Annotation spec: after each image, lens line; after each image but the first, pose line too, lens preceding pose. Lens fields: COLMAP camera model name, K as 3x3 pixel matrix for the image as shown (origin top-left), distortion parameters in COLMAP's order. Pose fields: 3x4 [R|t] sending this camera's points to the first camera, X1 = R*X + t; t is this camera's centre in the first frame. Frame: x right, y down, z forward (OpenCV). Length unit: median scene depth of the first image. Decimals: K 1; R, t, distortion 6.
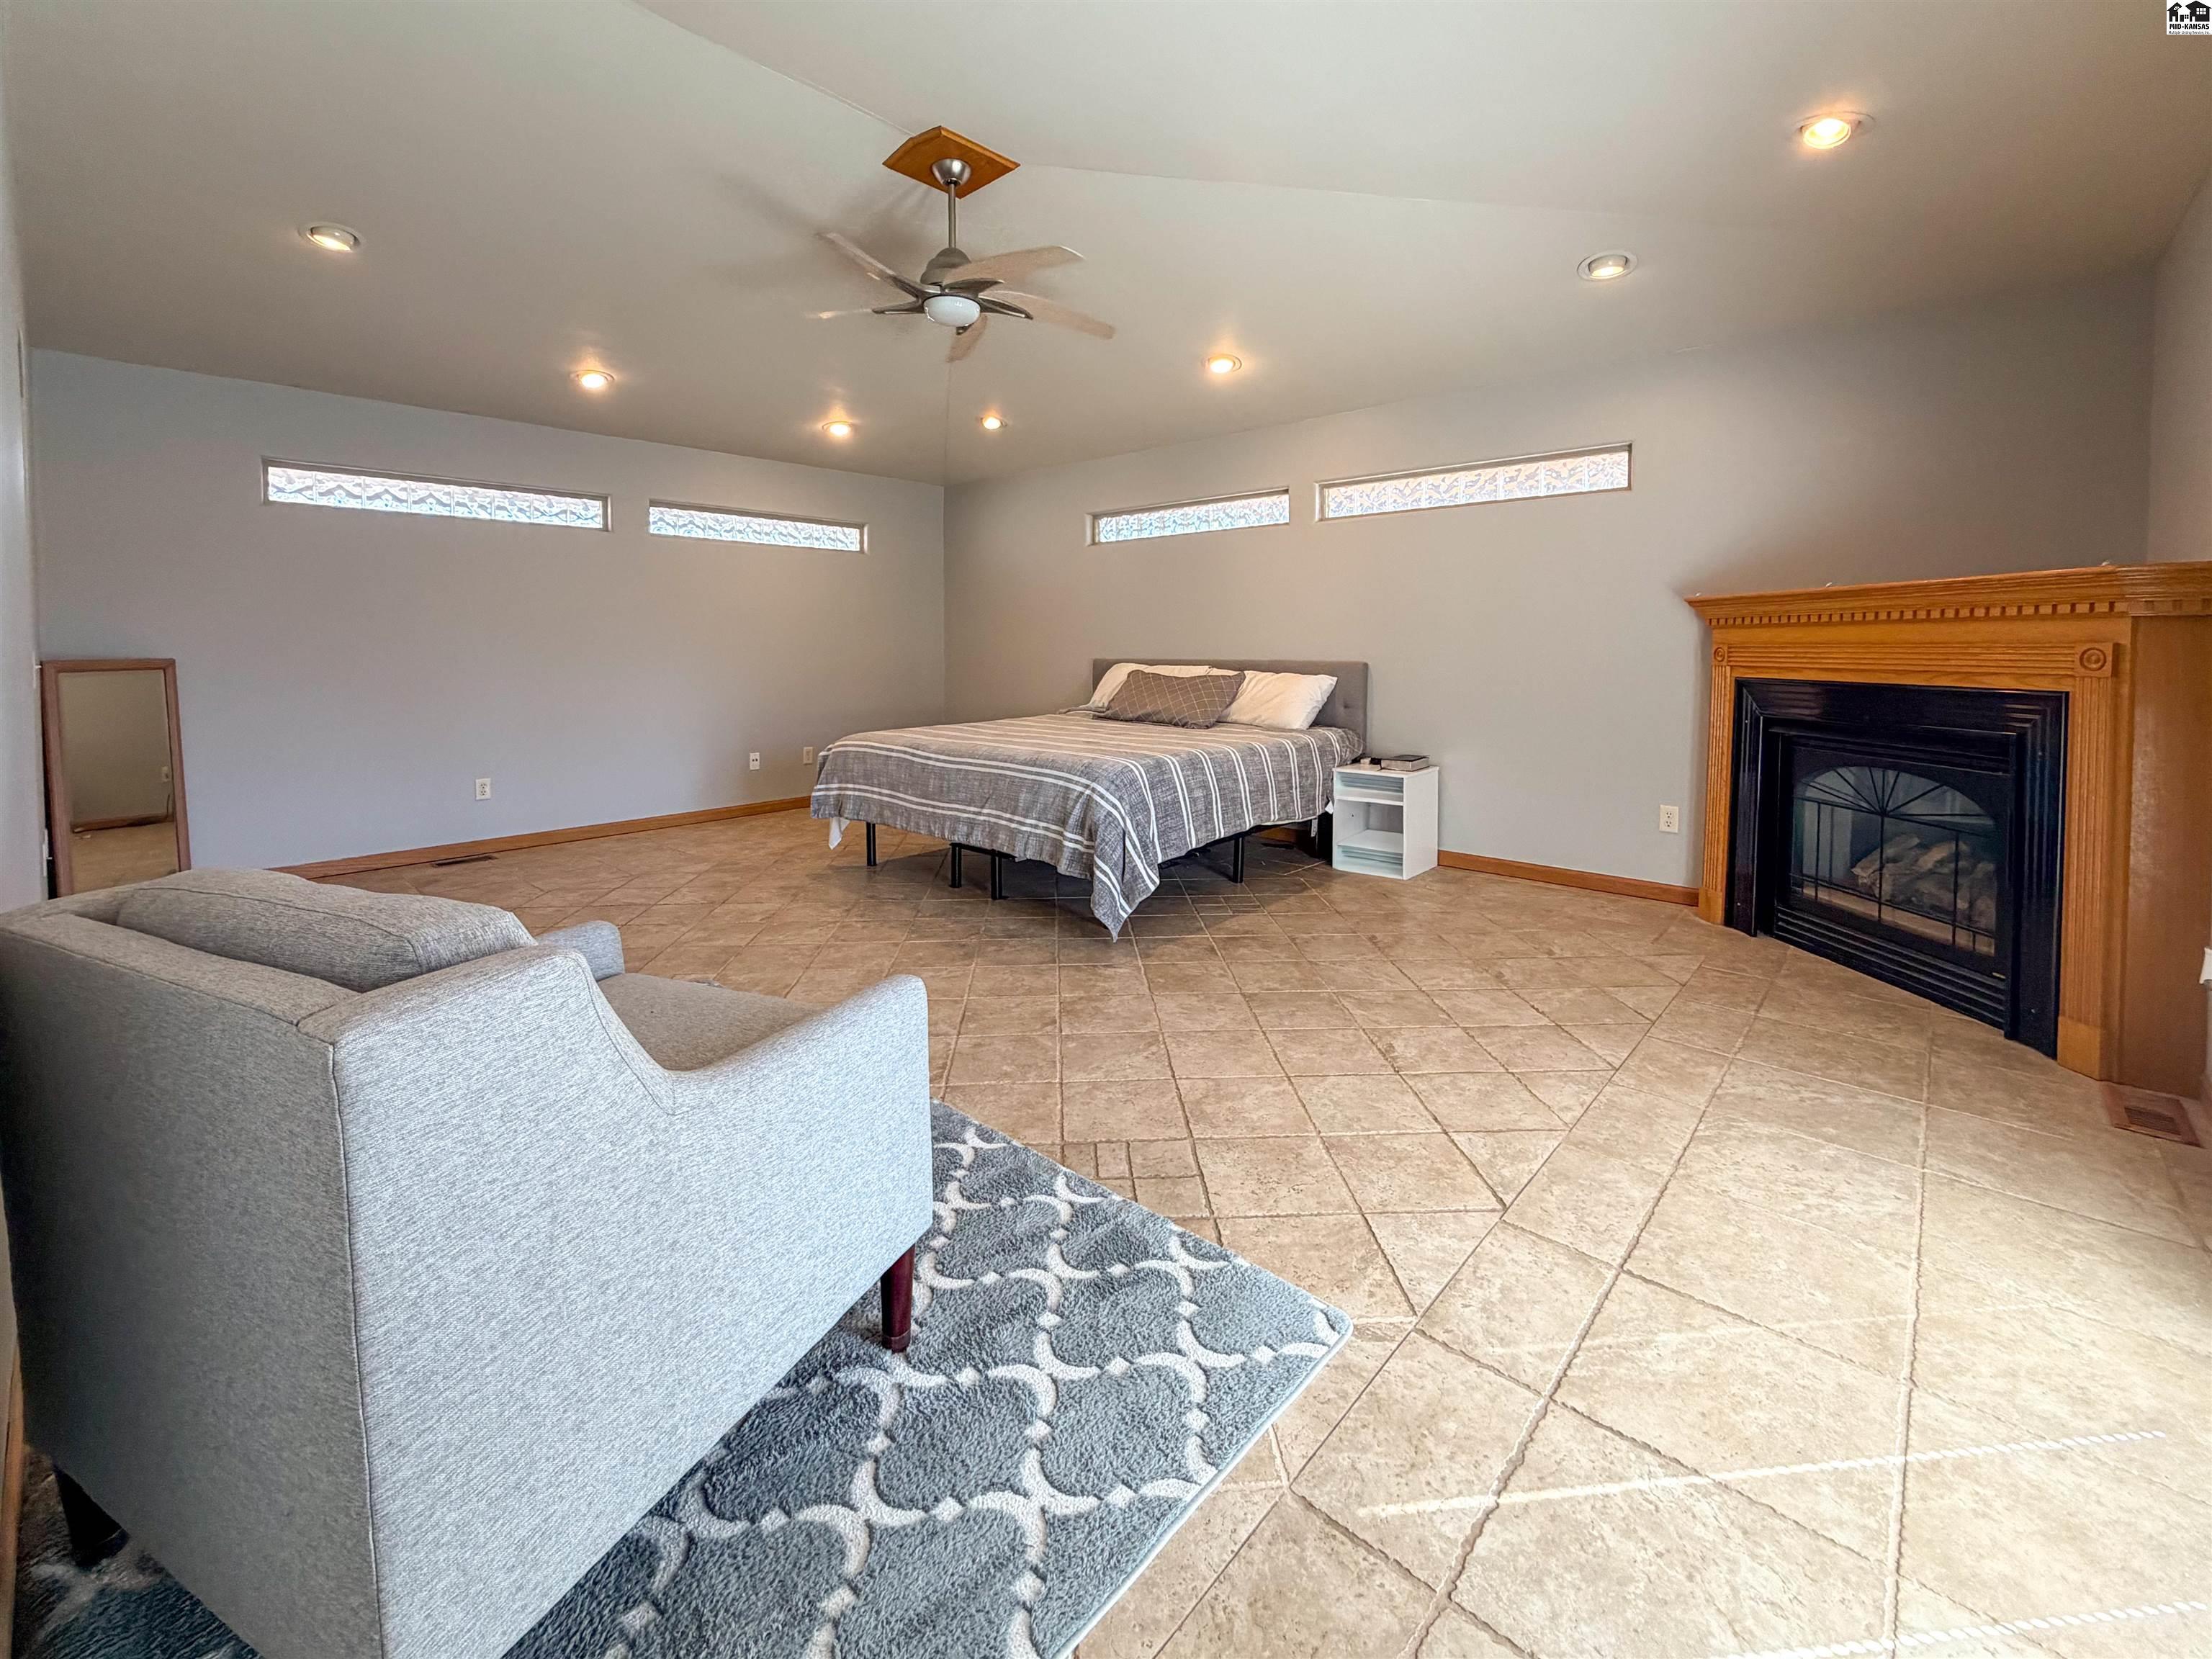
lens RADIAL K [[941.6, 0, 1106.0], [0, 941.6, 829.5], [0, 0, 1]] dist [0.000614, 0.000463]
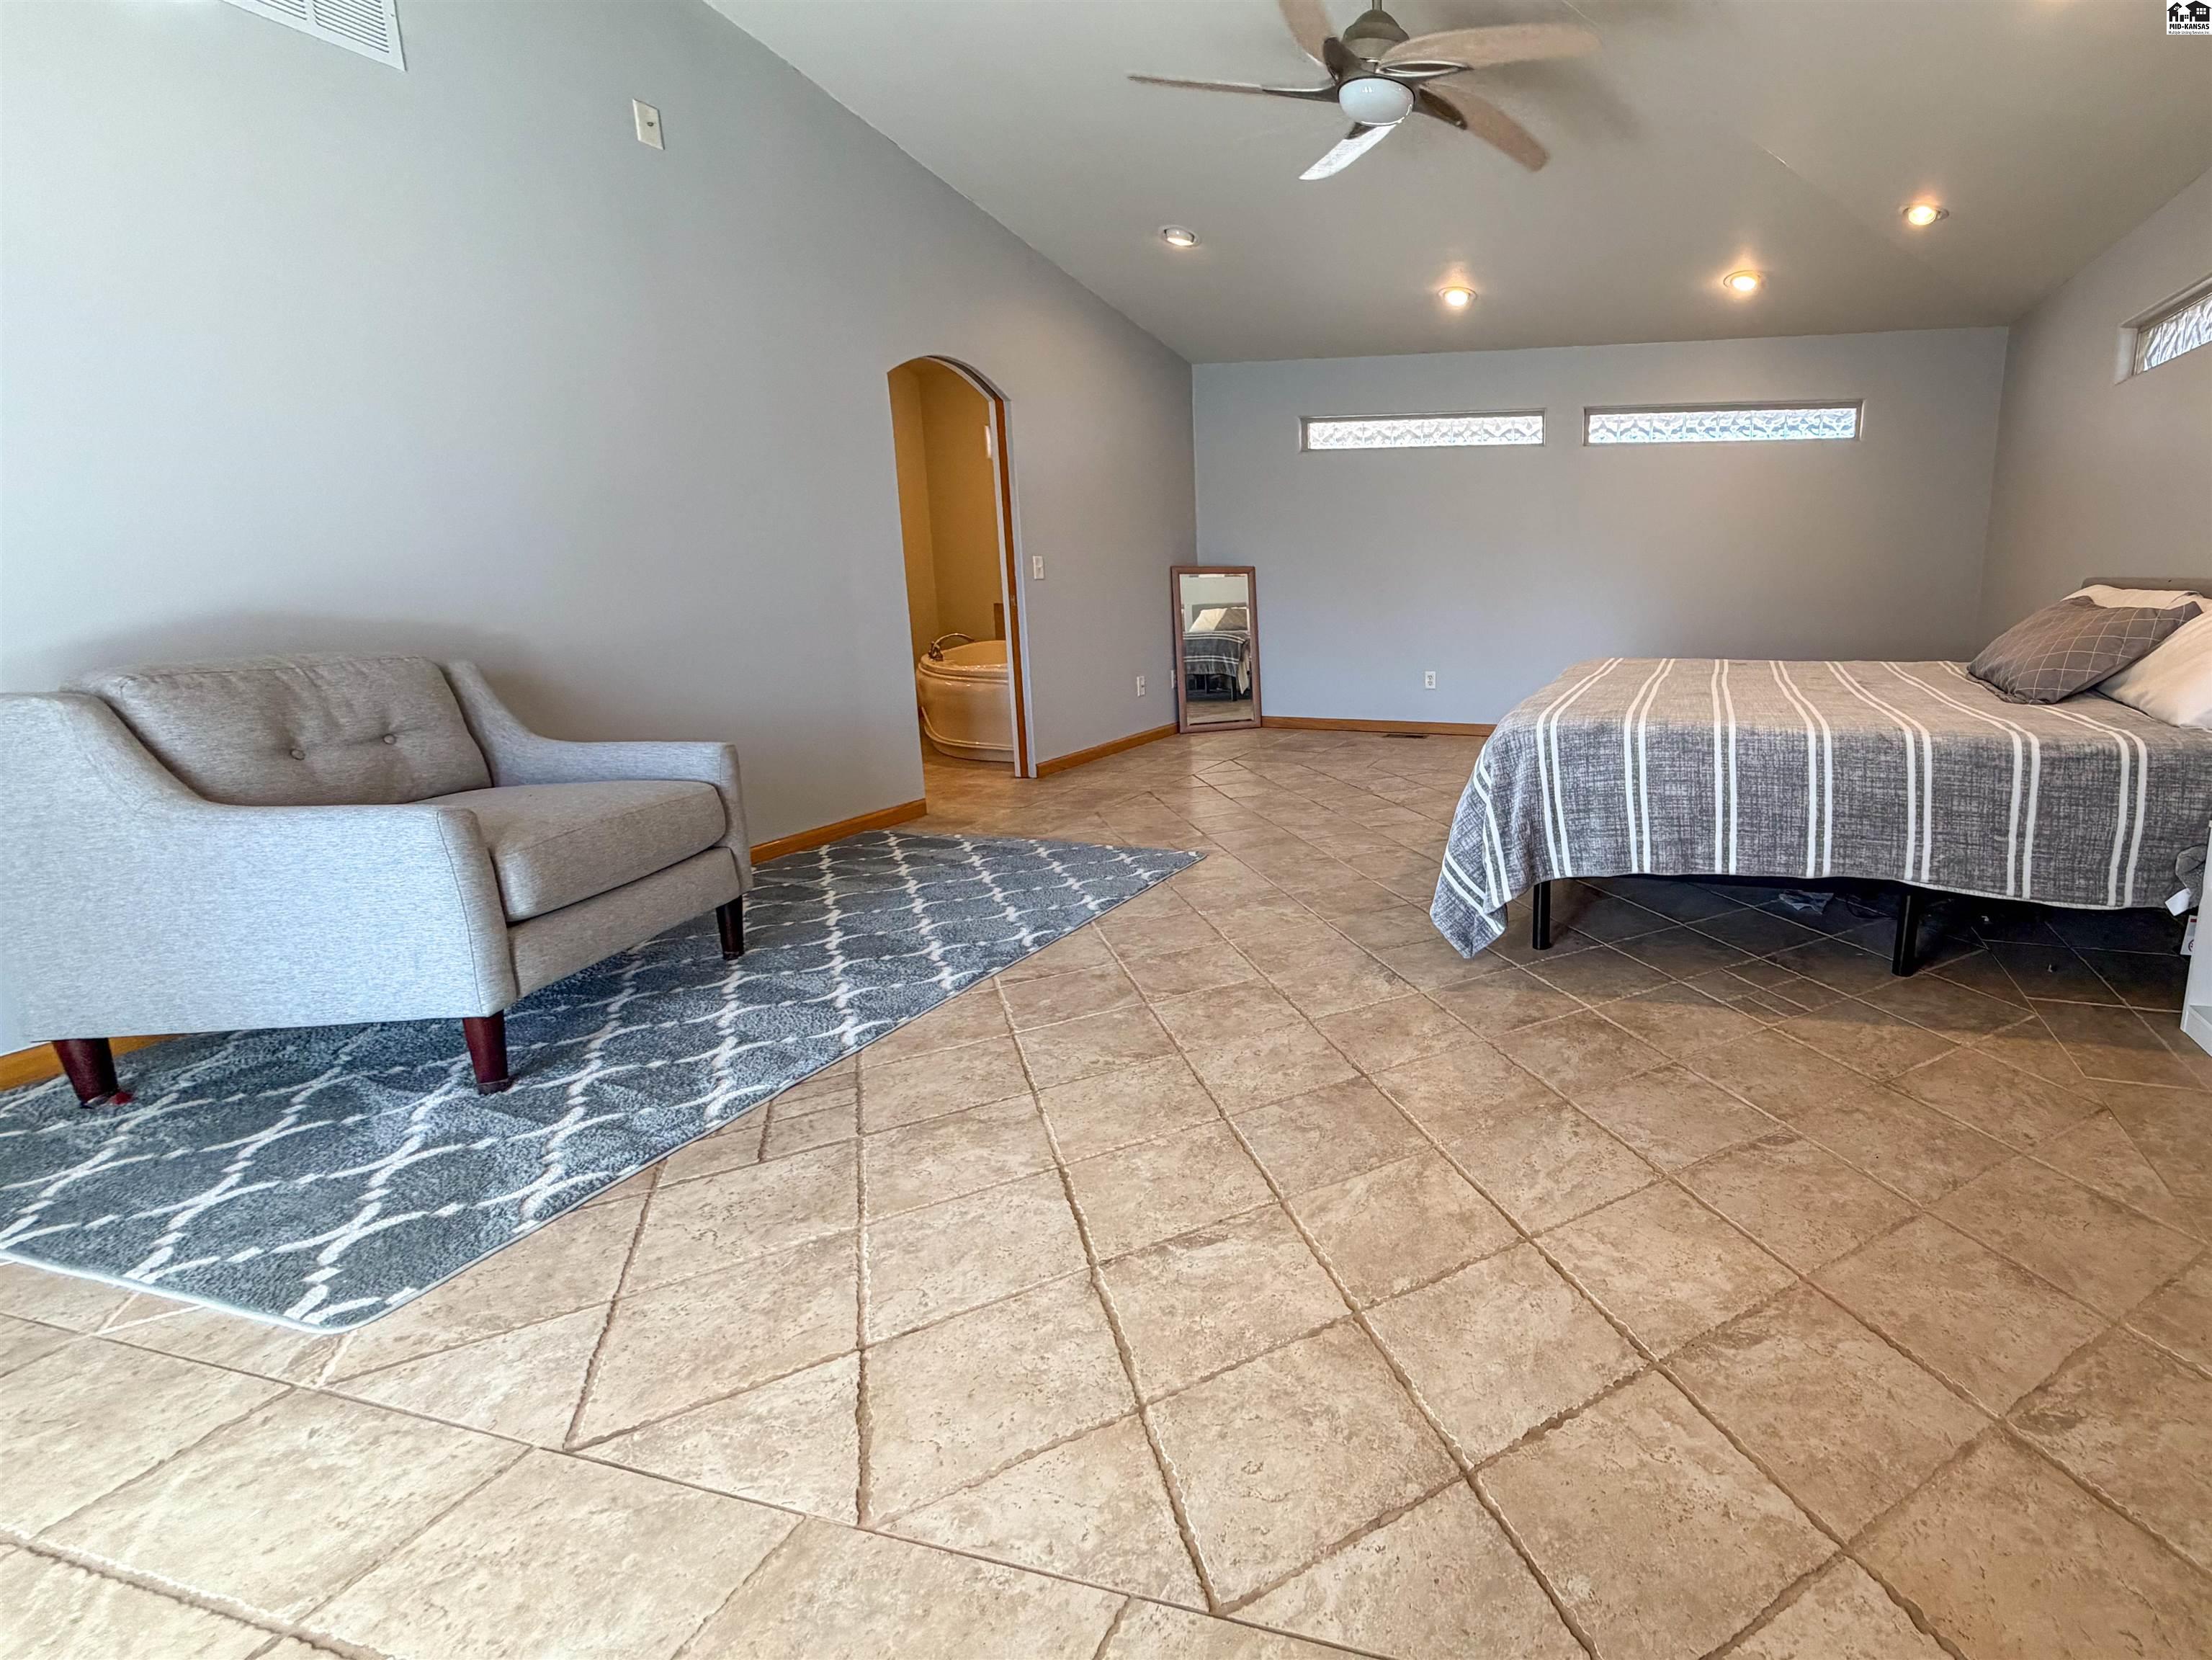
lens RADIAL K [[846.2, 0, 1107.6], [0, 846.2, 813.3], [0, 0, 1]] dist [-0.000602, -0.000071]
pose [[0.491431, 0.253200, -0.833298, 0.293618], [-0.171960, 0.966179, 0.192164, -0.051058], [0.853771, 0.048858, 0.518351, 0.306802]]
